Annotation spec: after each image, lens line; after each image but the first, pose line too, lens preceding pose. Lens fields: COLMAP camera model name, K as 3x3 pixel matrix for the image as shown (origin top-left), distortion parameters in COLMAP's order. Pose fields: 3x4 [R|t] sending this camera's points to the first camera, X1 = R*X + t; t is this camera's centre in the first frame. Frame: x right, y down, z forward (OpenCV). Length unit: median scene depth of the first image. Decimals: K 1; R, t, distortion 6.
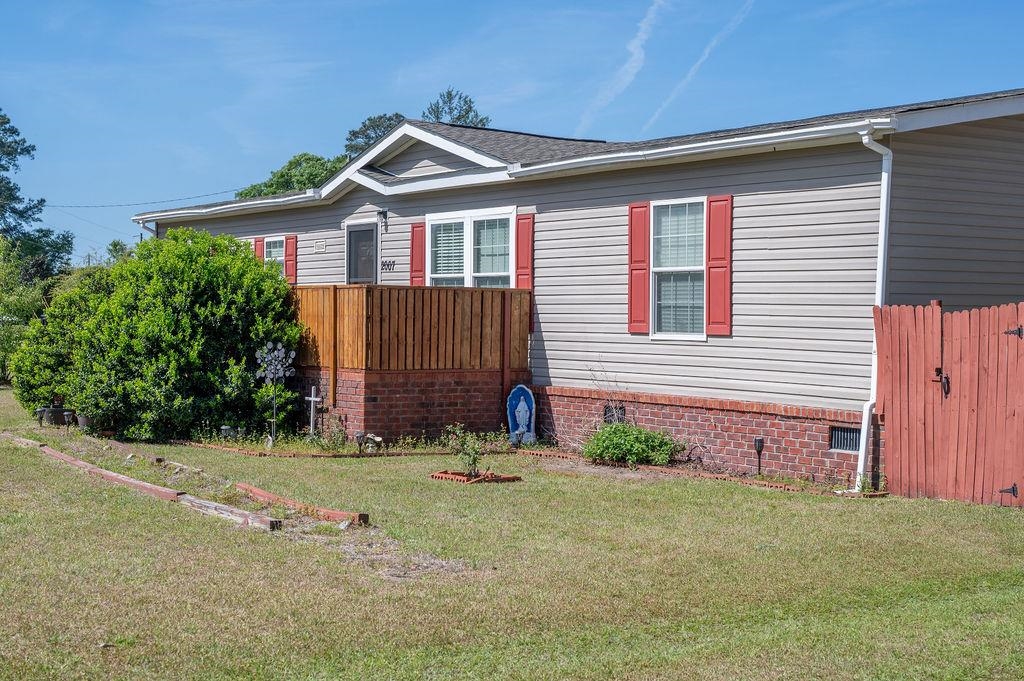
lens RADIAL K [[1480.9, 0, 512.0], [0, 1480.9, 340.5], [0, 0, 1]] dist [0.007365, -0.019081]
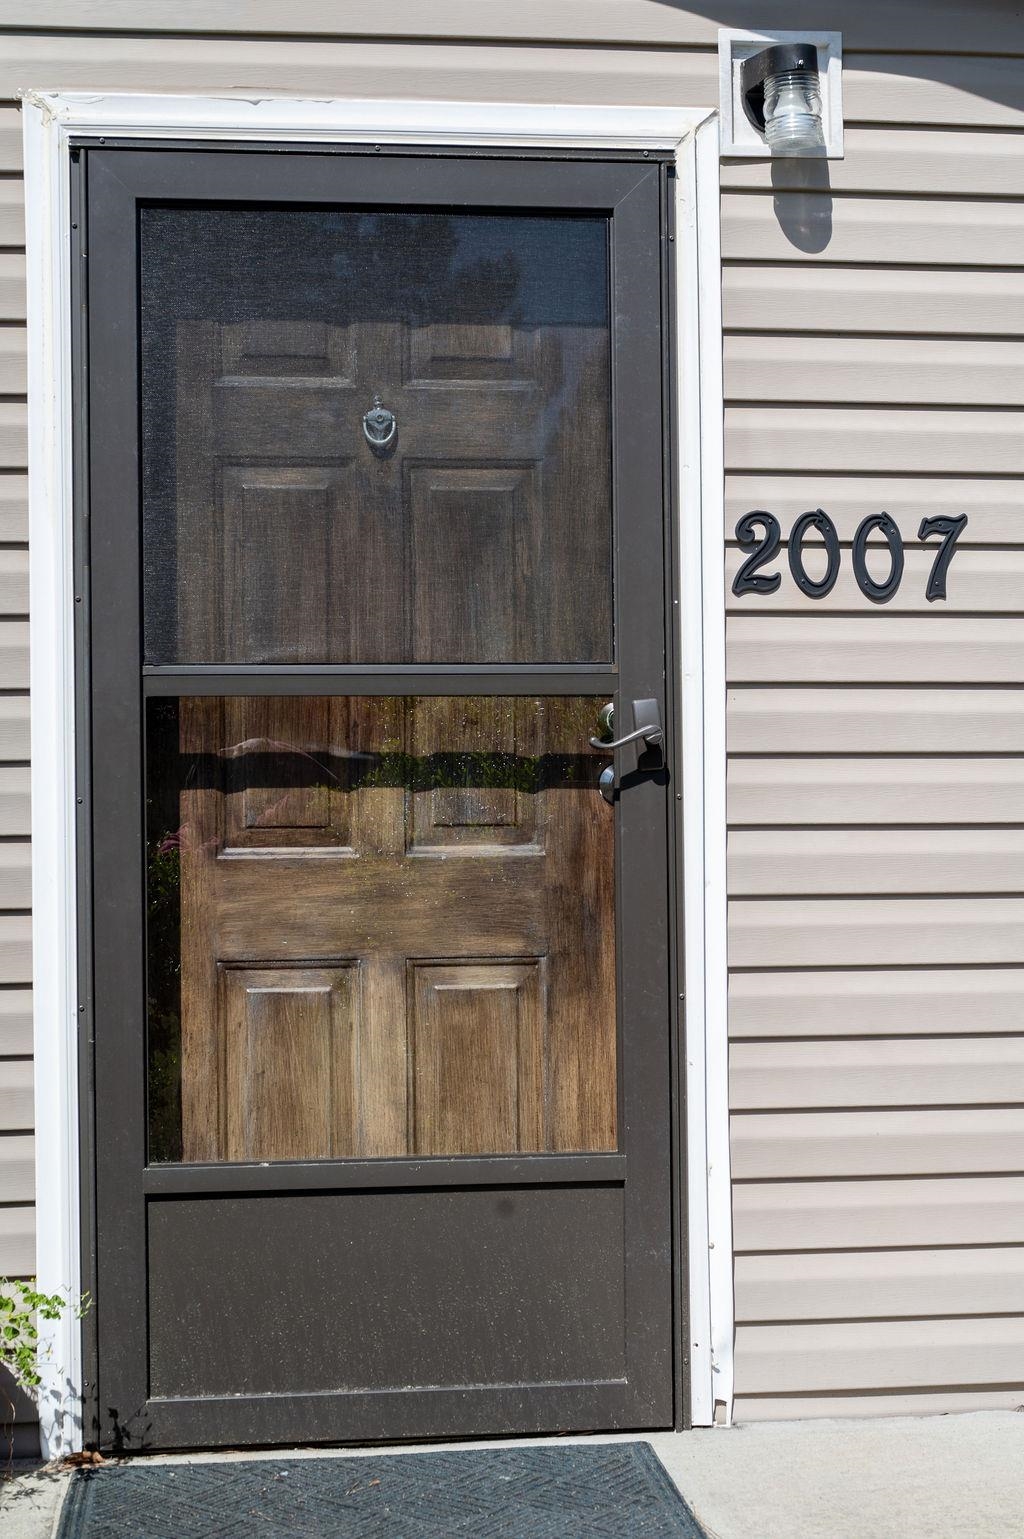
lens RADIAL K [[2222.6, 0, 512.0], [0, 2222.6, 769.5], [0, 0, 1]] dist [-0.000134, 0.016455]
pose [[0.464993, -0.014846, 0.885190, -0.300568], [0.029029, 0.999577, 0.001516, -0.044107], [-0.884839, 0.024991, 0.465227, 1.172190]]
